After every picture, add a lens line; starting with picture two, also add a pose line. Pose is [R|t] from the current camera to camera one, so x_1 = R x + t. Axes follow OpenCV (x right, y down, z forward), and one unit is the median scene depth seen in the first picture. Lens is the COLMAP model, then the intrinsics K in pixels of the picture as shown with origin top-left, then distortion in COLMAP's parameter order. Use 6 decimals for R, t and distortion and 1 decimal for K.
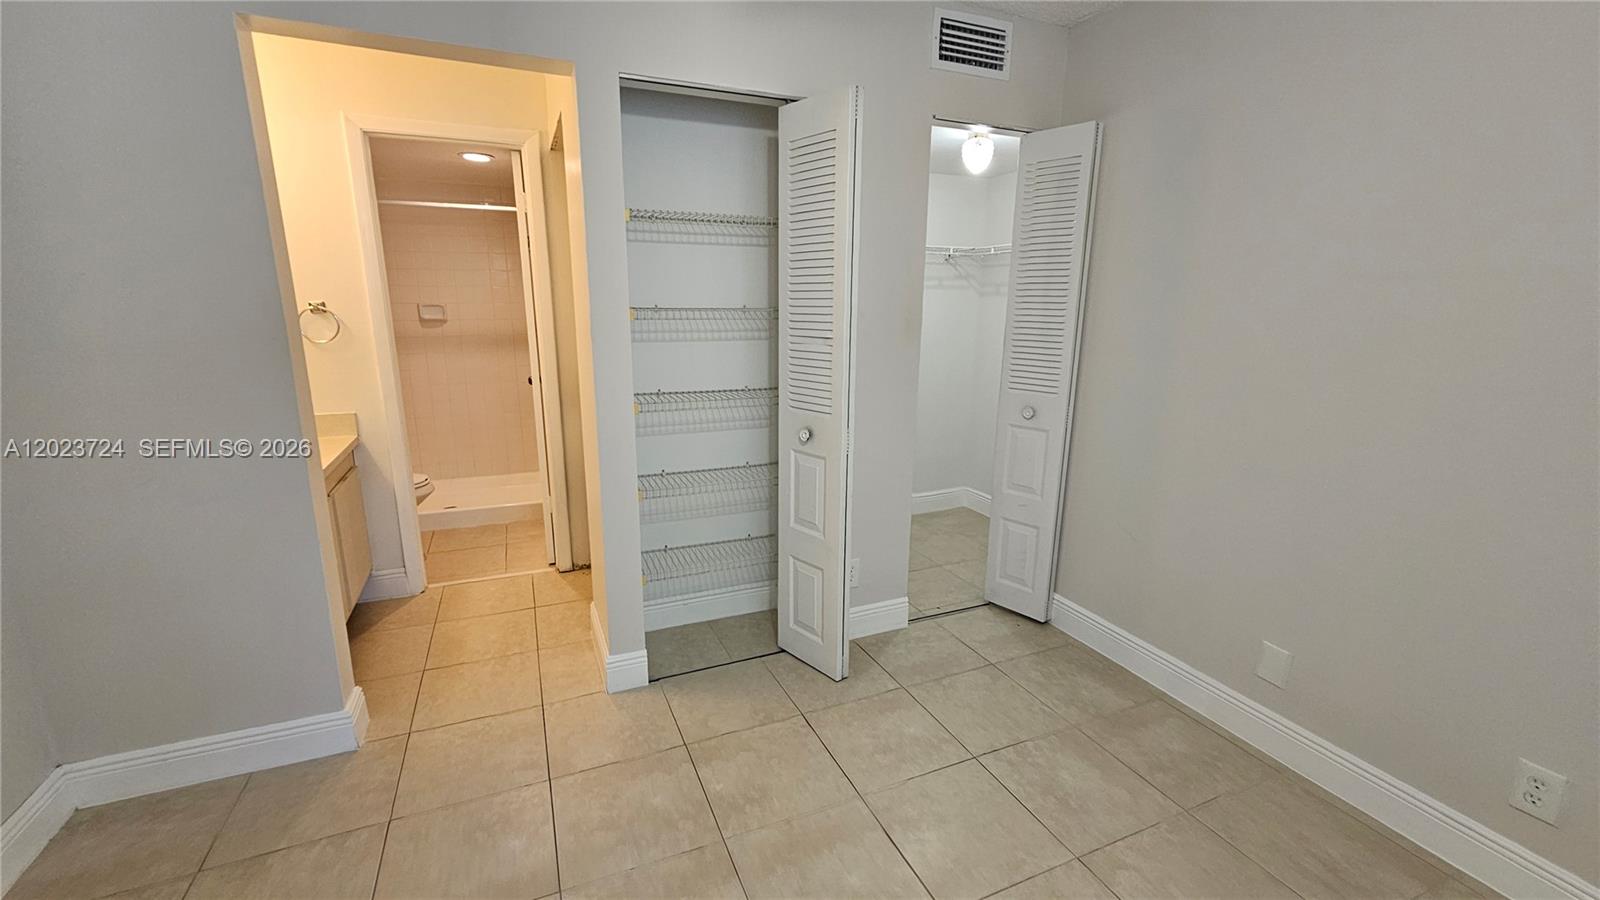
lens RADIAL K [[654.8, 0, 796.5], [0, 654.8, 446.1], [0, 0, 1]] dist [0.001932, -0.000464]
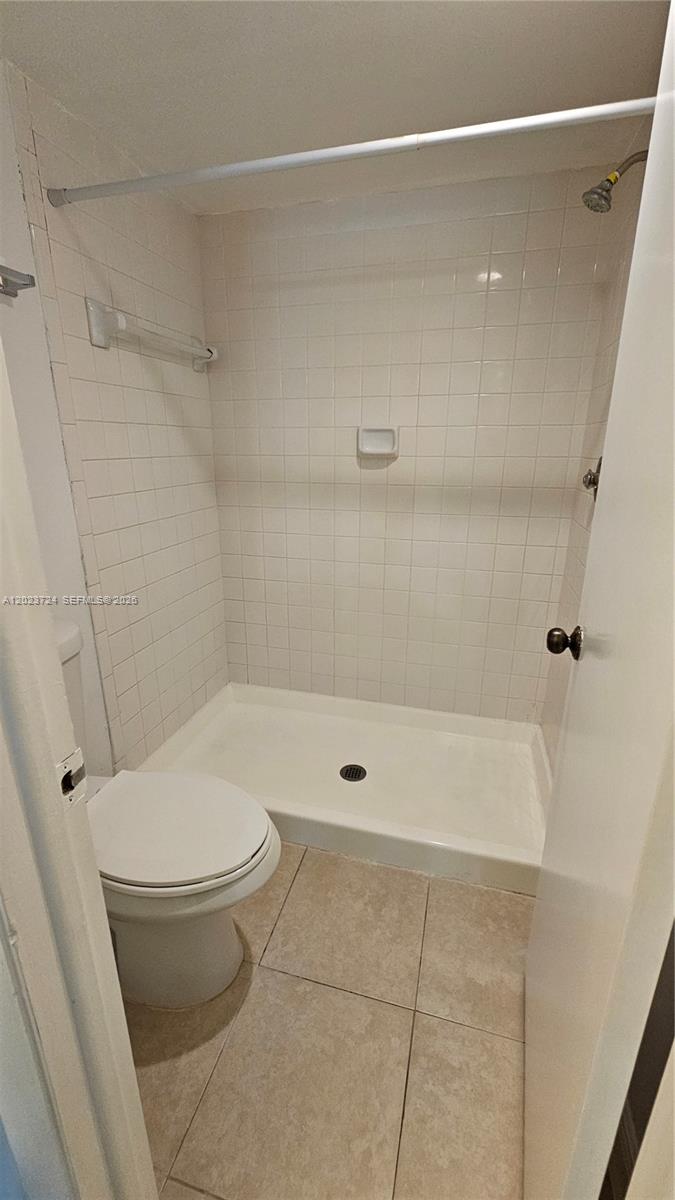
lens RADIAL K [[494.0, 0, 337.5], [0, 494.0, 600.0], [0, 0, 1]] dist [0.000395, 0.000190]
pose [[0.774938, 0.177198, -0.606690, -0.429773], [-0.119639, 0.983667, 0.134486, -0.180436], [0.620611, -0.031634, 0.783480, 0.937850]]
